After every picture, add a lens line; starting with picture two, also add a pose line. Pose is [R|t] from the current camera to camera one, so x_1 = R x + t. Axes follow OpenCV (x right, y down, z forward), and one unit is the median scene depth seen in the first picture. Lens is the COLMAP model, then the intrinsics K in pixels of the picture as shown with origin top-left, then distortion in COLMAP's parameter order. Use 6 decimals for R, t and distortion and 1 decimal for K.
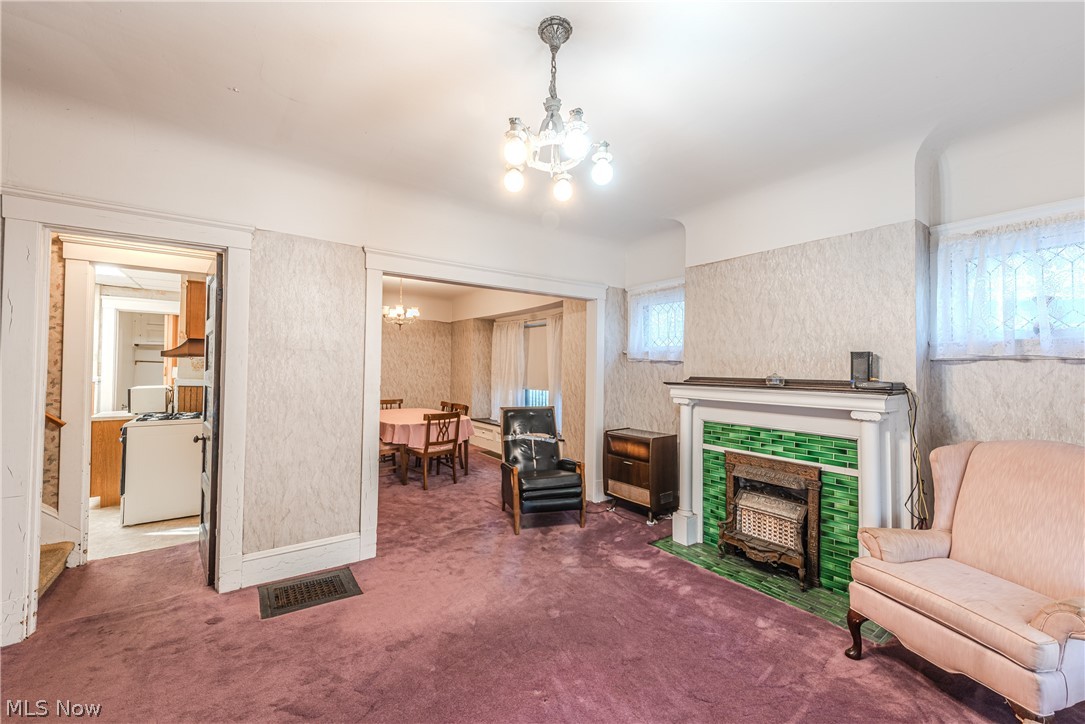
lens RADIAL K [[427.3, 0, 542.5], [0, 427.3, 362.0], [0, 0, 1]] dist [0.010589, -0.000304]
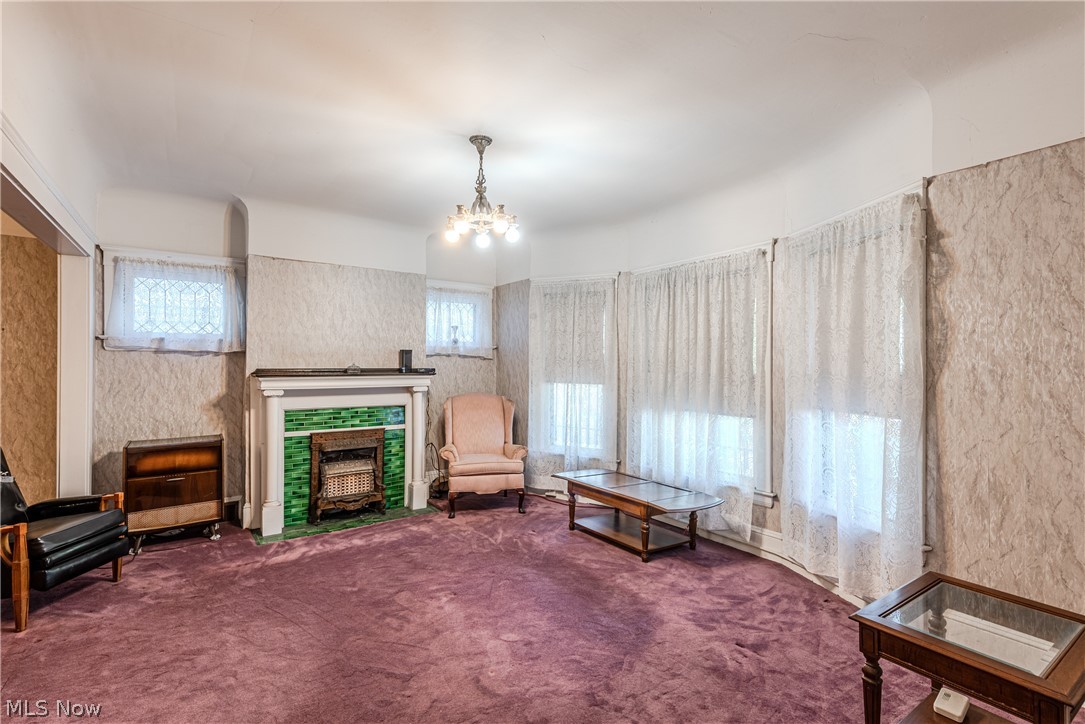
lens RADIAL K [[512.8, 0, 542.5], [0, 512.8, 362.0], [0, 0, 1]] dist [0.000604, 0.000092]
pose [[0.008613, -0.010250, 0.999910, -0.975907], [-0.018159, 0.999781, 0.010405, -0.005772], [-0.999798, -0.018247, 0.008425, 0.409502]]
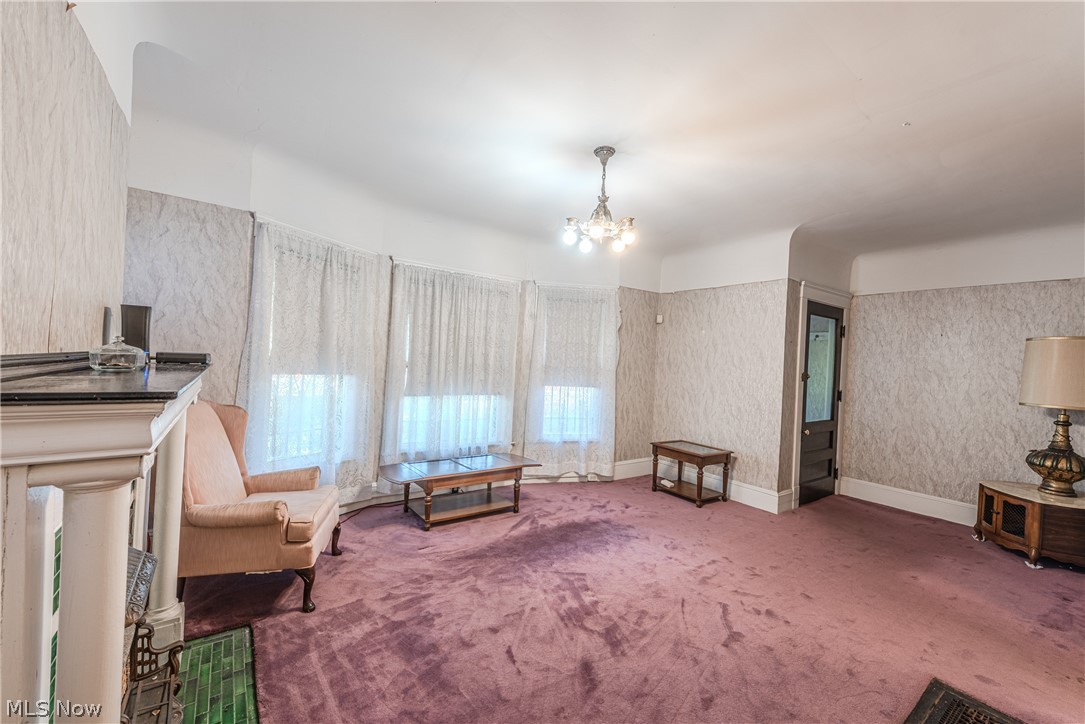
lens RADIAL K [[427.3, 0, 542.5], [0, 427.3, 362.0], [0, 0, 1]] dist [0.010589, -0.000304]
pose [[-0.998150, -0.060320, -0.007615, 0.122406], [-0.060269, 0.998159, -0.006845, 0.020660], [0.008014, -0.006374, -0.999948, 1.411364]]
